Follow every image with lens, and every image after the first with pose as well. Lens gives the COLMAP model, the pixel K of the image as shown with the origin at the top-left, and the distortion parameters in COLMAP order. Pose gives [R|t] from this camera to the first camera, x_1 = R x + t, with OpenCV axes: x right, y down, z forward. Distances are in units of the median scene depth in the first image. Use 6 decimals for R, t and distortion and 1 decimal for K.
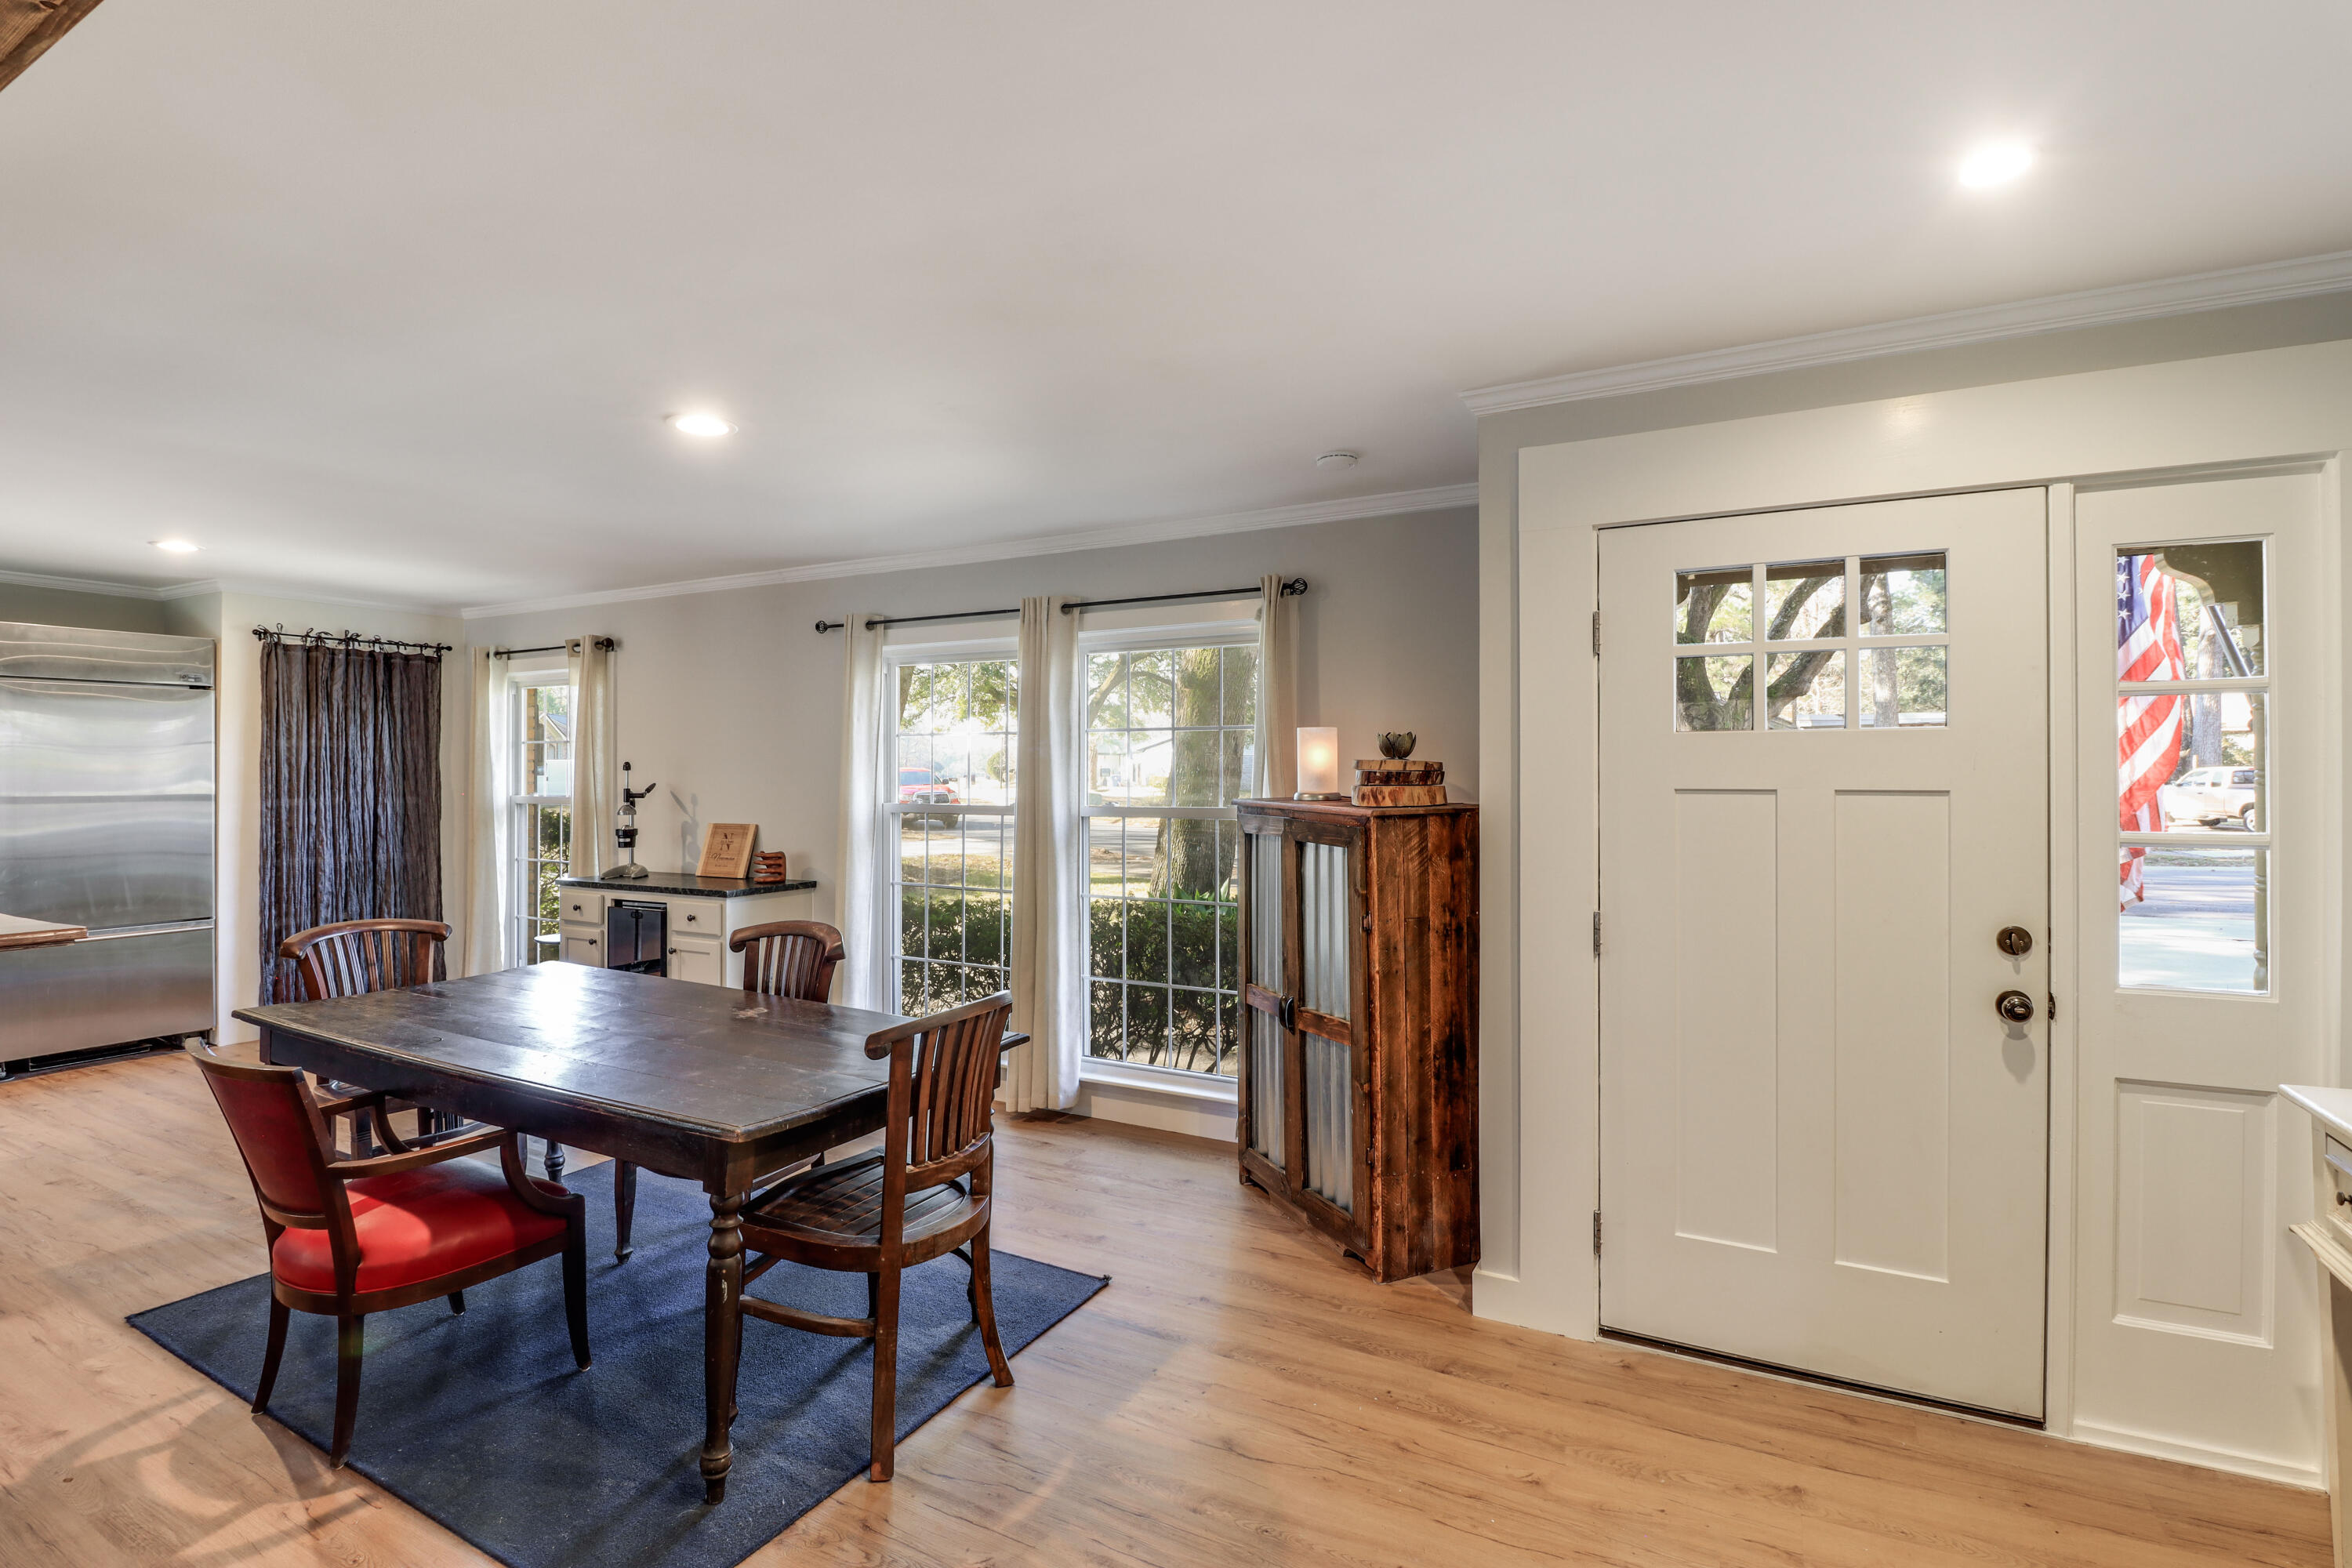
lens RADIAL K [[1105.3, 0, 1172.8], [0, 1105.3, 758.6], [0, 0, 1]] dist [-0.016016, -0.001439]
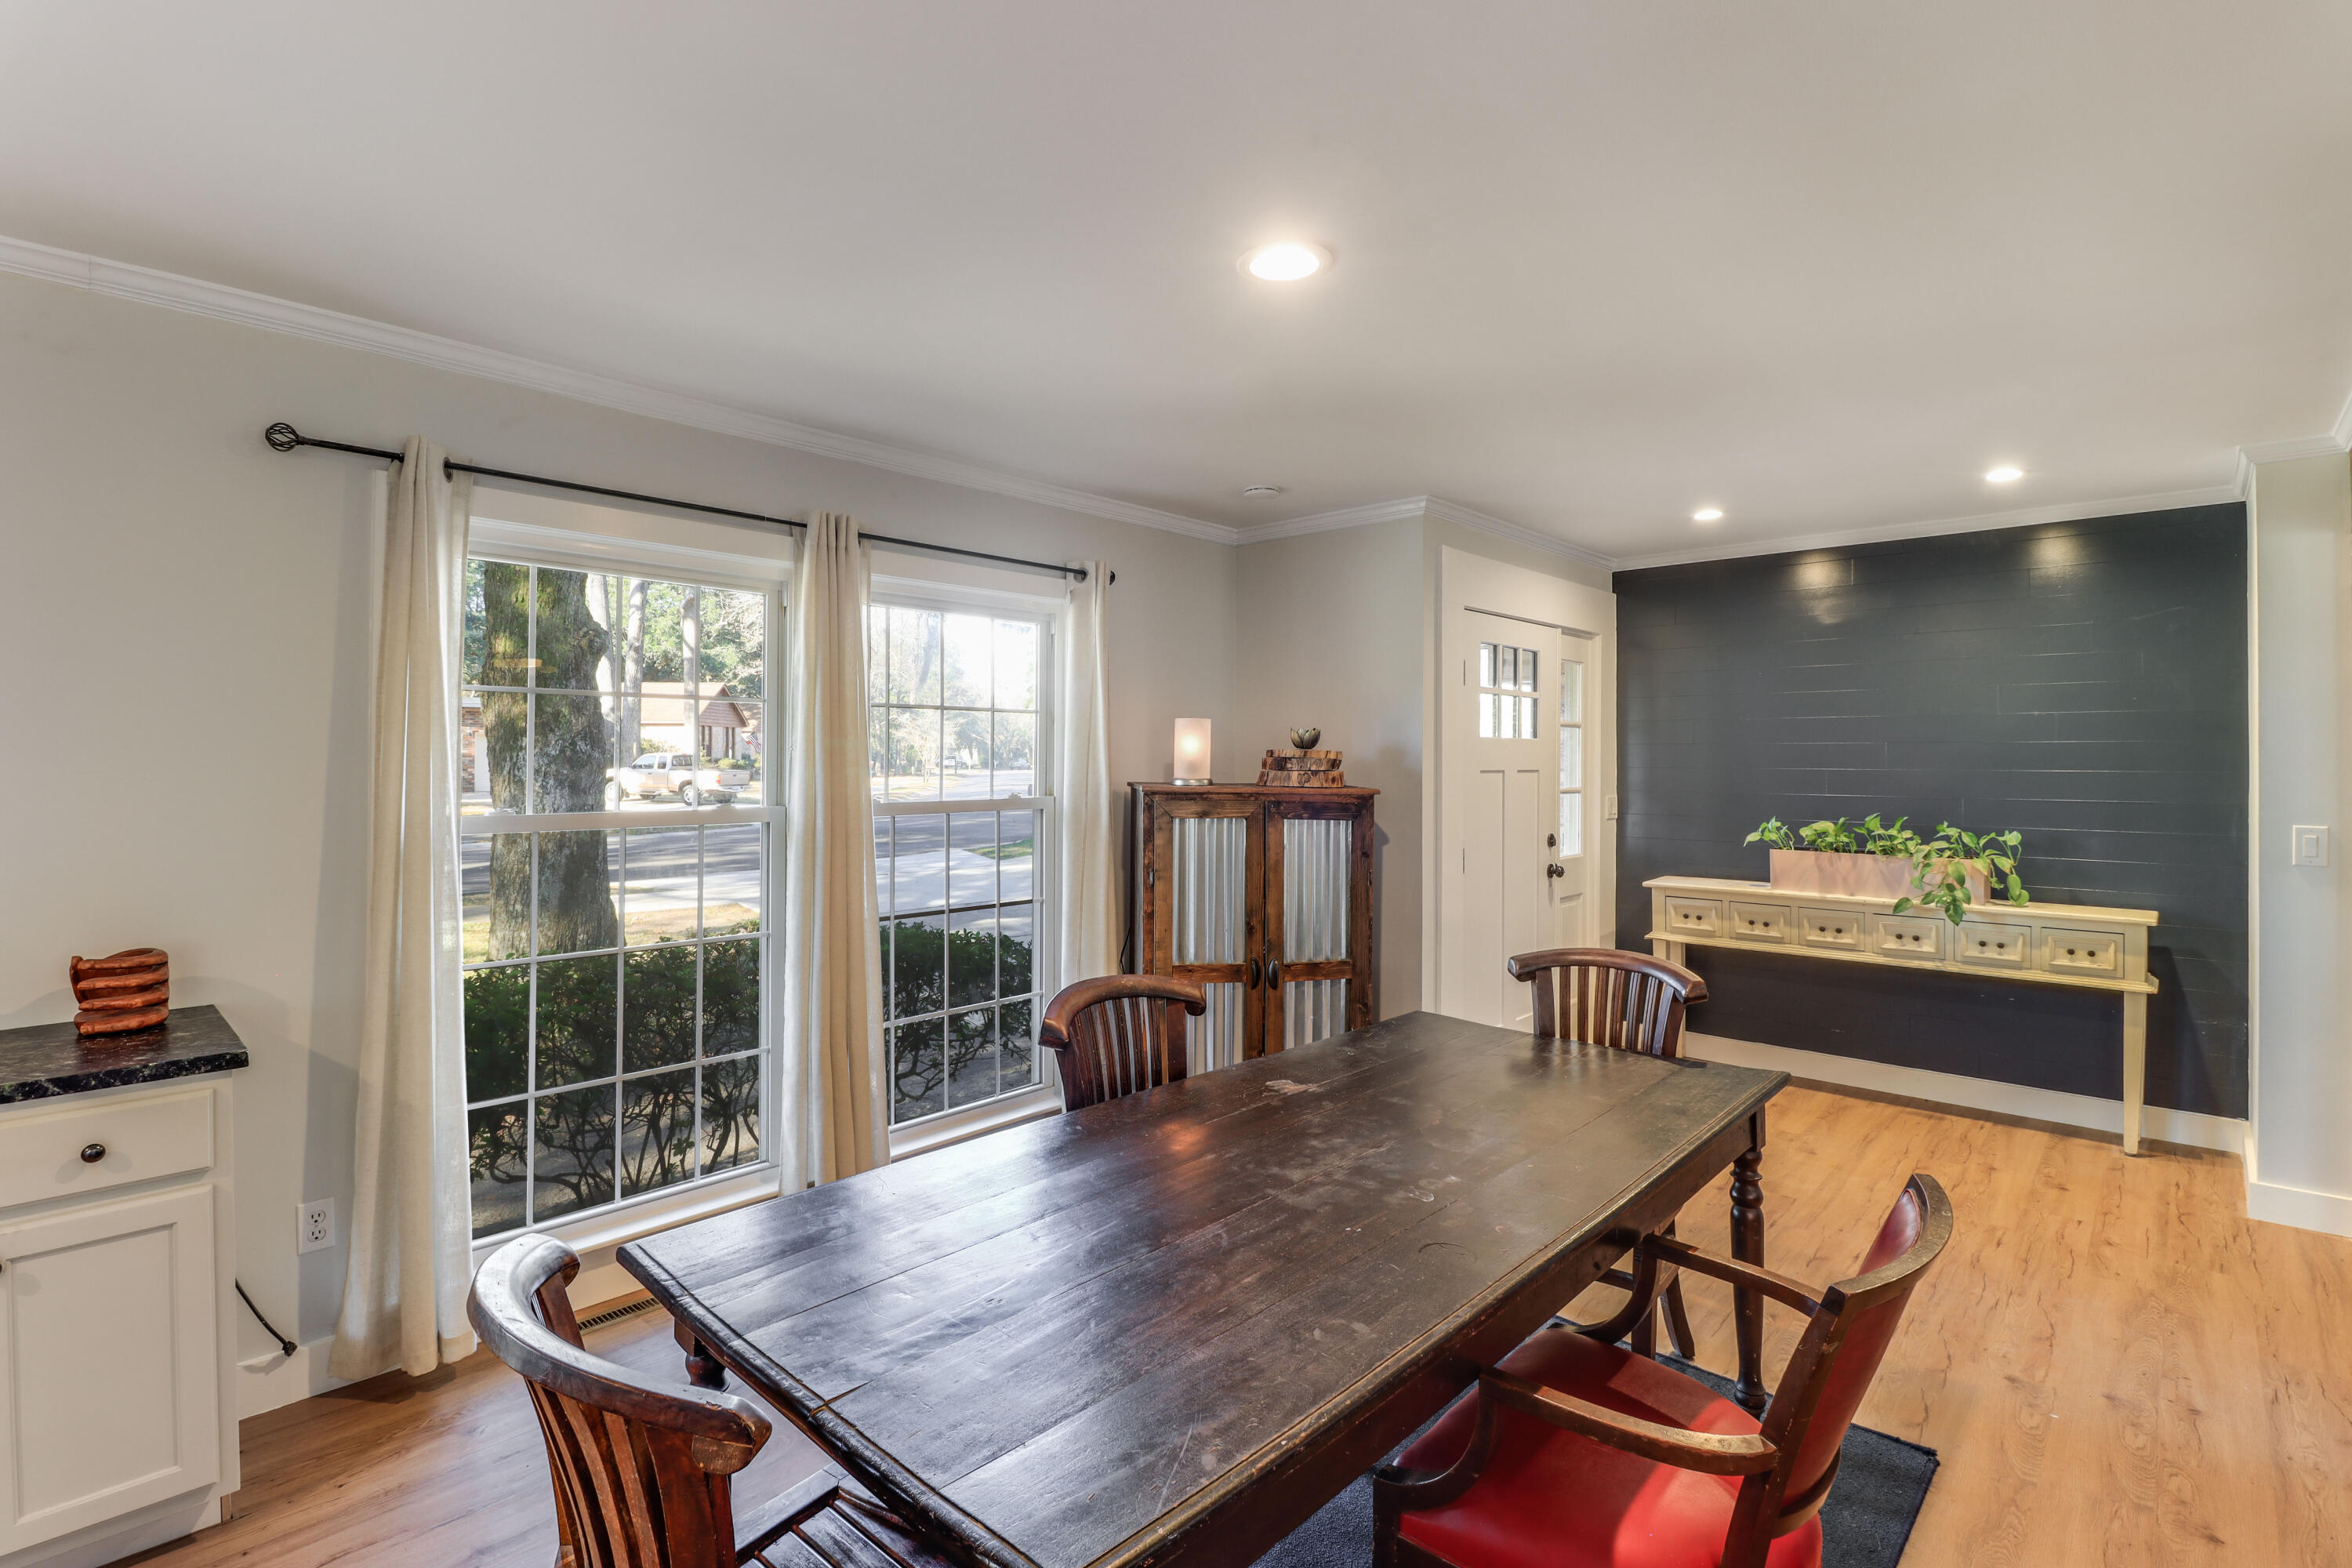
lens RADIAL K [[1105.3, 0, 1172.8], [0, 1105.3, 758.6], [0, 0, 1]] dist [-0.016016, -0.001439]
pose [[0.245044, -0.002204, 0.969510, -1.016508], [-0.018432, 0.999806, 0.006932, 0.004499], [-0.969337, -0.019569, 0.244956, 0.814768]]
